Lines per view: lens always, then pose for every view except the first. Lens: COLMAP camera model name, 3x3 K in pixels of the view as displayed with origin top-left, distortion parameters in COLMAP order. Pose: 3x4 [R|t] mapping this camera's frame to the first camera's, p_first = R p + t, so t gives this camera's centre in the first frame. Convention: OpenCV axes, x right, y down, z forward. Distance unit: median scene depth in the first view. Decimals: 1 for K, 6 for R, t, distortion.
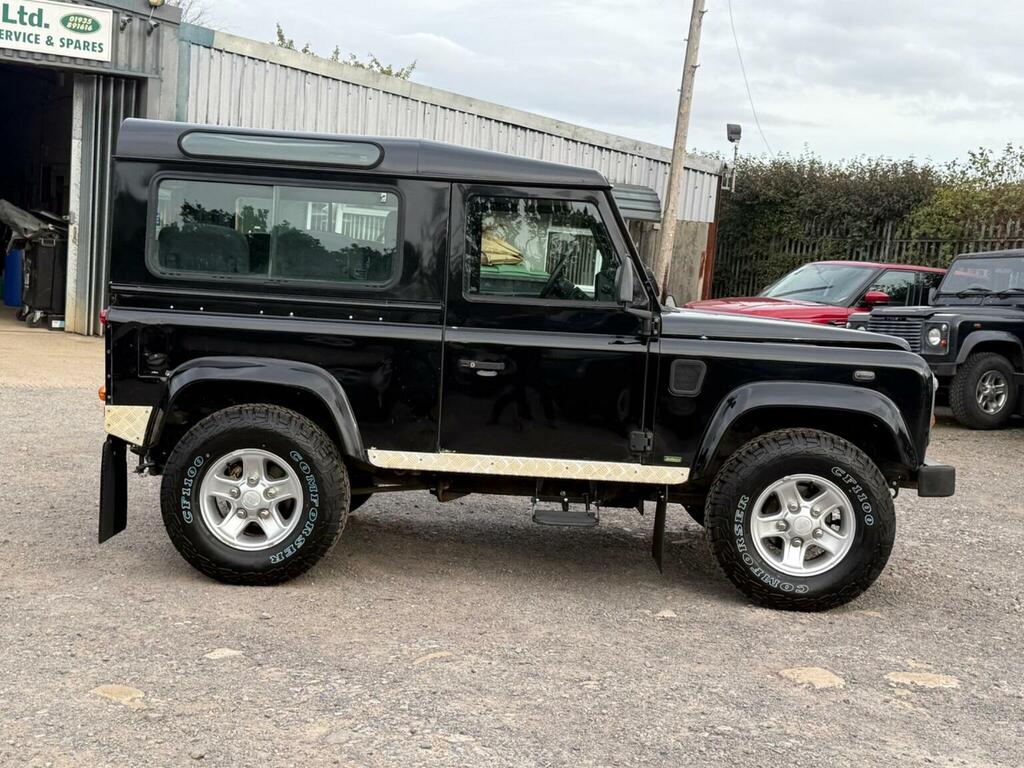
lens RADIAL K [[1385.2, 0, 535.6], [0, 1385.2, 349.6], [0, 0, 1]] dist [0.106981, 0.000000]
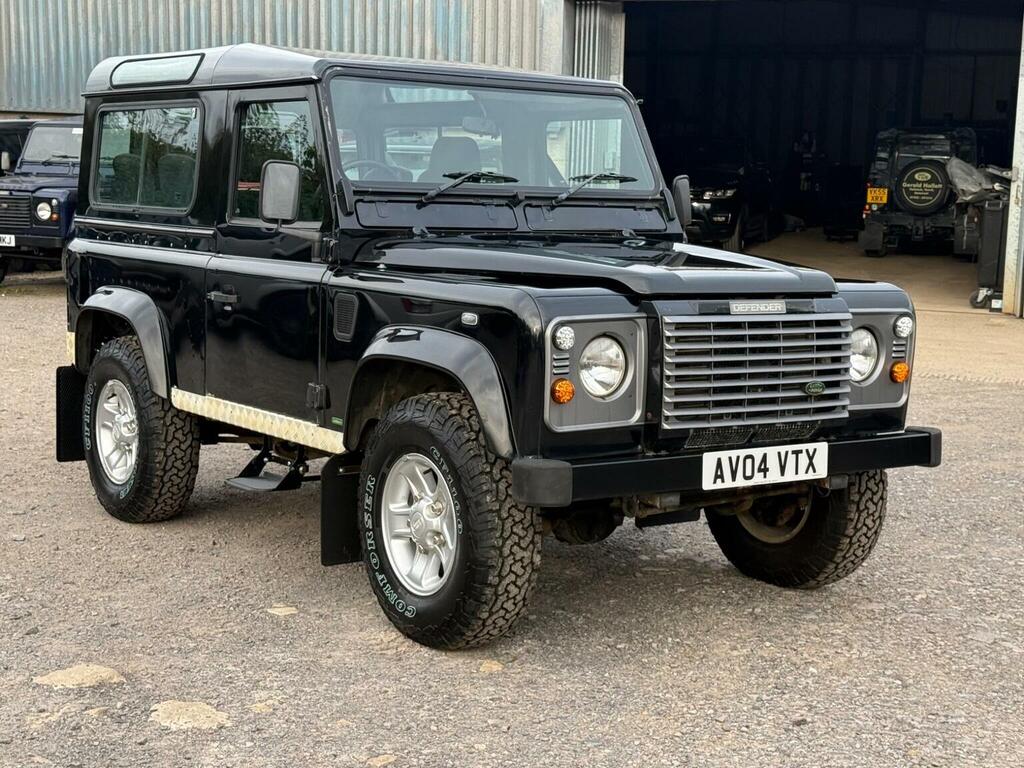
lens RADIAL K [[1698.5, 0, 507.2], [0, 1698.5, 367.9], [0, 0, 1]] dist [0.123061, 0.000000]
pose [[0.589475, 0.047695, -0.806377, 0.916977], [-0.045409, 0.998633, 0.025872, 0.019178], [0.806509, 0.021366, 0.590835, 0.504655]]
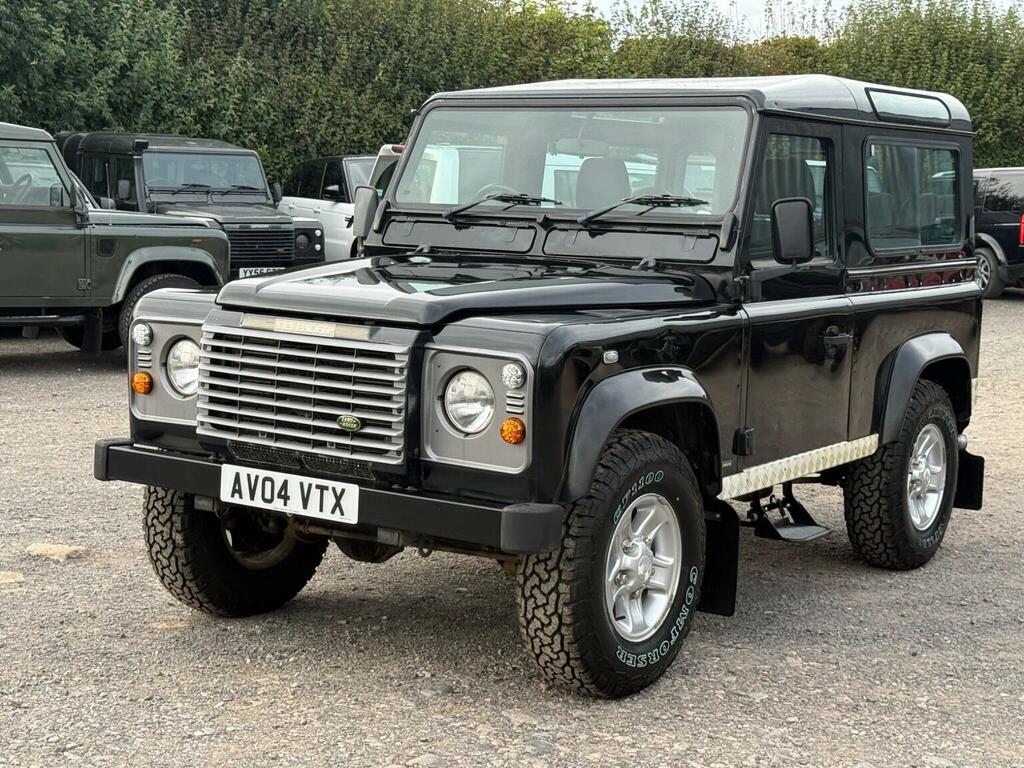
lens RADIAL K [[1698.5, 0, 502.3], [0, 1698.5, 375.7], [0, 0, 1]] dist [0.123061, 0.000000]
pose [[-0.554897, 0.024313, -0.831564, 0.925015], [-0.111013, 0.988469, 0.102979, -0.067424], [0.824479, 0.149457, -0.545800, 1.649695]]
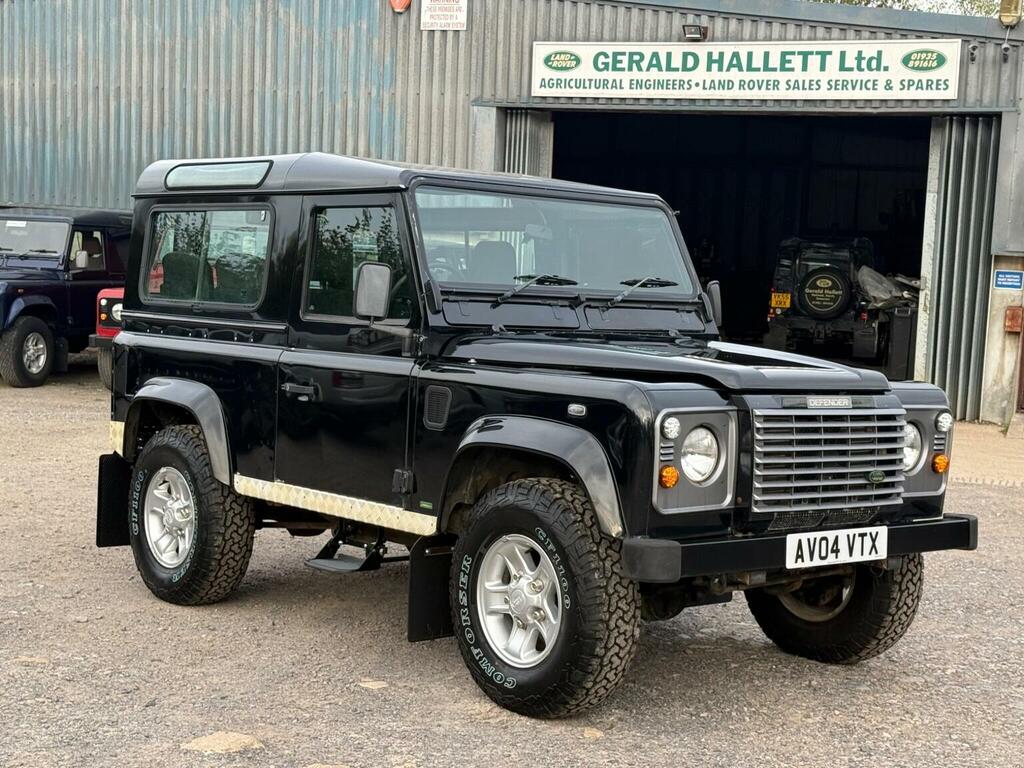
lens RADIAL K [[1698.5, 0, 523.0], [0, 1698.5, 367.9], [0, 0, 1]] dist [0.123061, 0.000000]
pose [[0.659598, 0.008830, -0.751567, 0.896706], [-0.054302, 0.997878, -0.035934, 0.029406], [0.749654, 0.064513, 0.658678, 0.359795]]
